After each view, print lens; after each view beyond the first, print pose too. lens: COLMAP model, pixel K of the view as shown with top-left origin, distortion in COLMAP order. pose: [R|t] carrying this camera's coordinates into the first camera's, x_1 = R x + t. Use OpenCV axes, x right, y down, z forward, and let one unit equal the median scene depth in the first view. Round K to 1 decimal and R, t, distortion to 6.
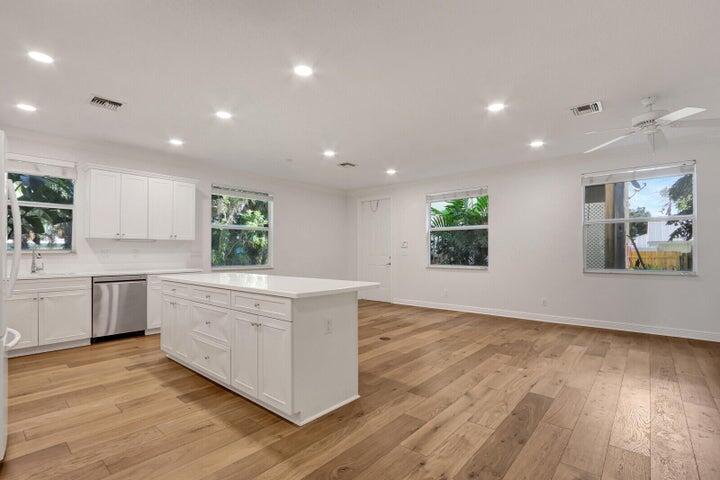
lens RADIAL K [[343.7, 0, 355.6], [0, 343.7, 257.8], [0, 0, 1]] dist [0.001672, 0.000129]
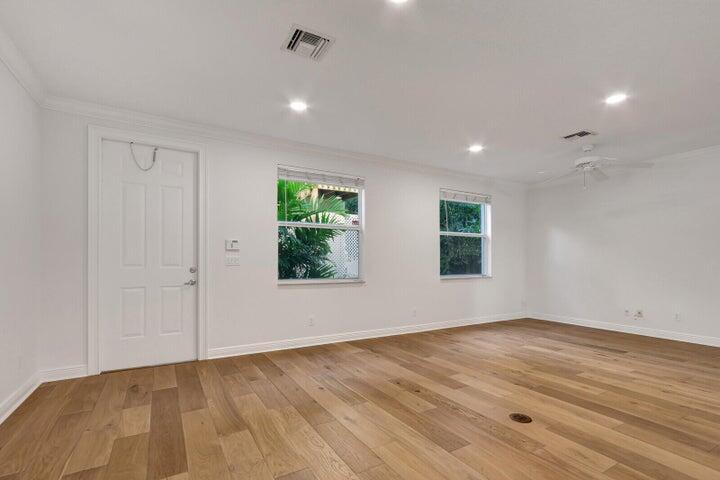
lens RADIAL K [[343.7, 0, 355.6], [0, 343.7, 257.8], [0, 0, 1]] dist [0.001672, 0.000129]
pose [[0.321377, 0.010488, 0.946893, -0.519278], [0.014525, 0.999766, -0.016003, -0.012035], [-0.946840, 0.018896, 0.321150, 1.085607]]
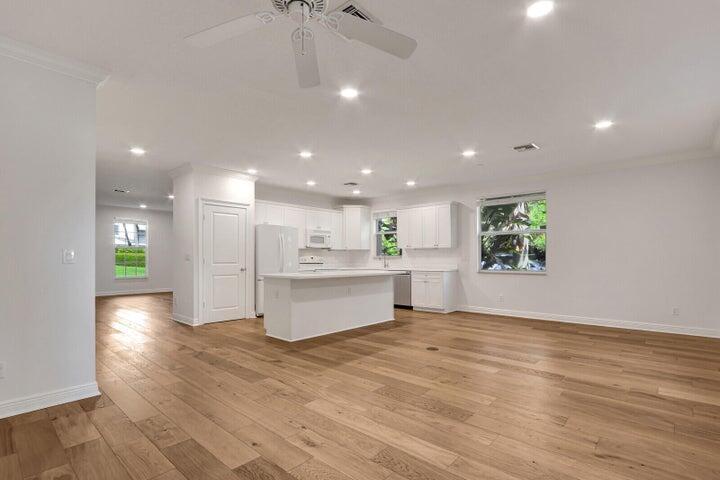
lens RADIAL K [[343.7, 0, 355.6], [0, 343.7, 257.8], [0, 0, 1]] dist [0.001672, 0.000129]
pose [[-0.026666, 0.000442, -0.999644, 1.039070], [-0.016159, 0.999869, 0.000873, -0.010305], [0.999514, 0.016176, -0.026655, 0.828282]]
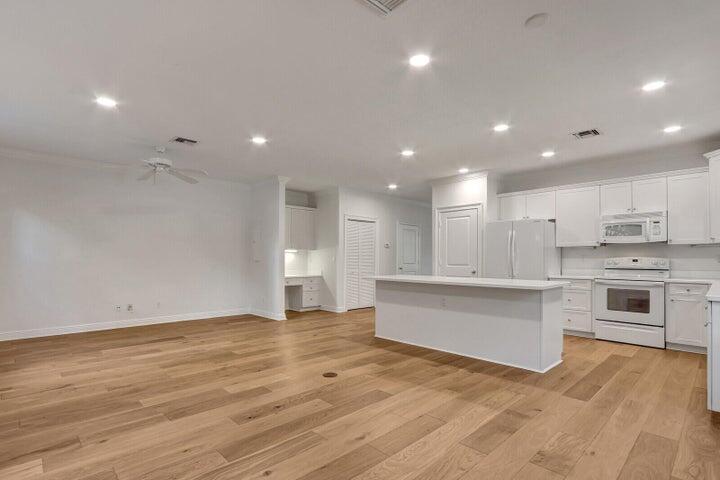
lens RADIAL K [[351.1, 0, 358.8], [0, 351.1, 257.5], [0, 0, 1]] dist [0.001314, 0.000572]
pose [[-0.996389, -0.001940, 0.084880, -0.040511], [-0.000921, 0.999927, 0.012039, -0.027272], [-0.084897, 0.011918, -0.996318, 1.774019]]
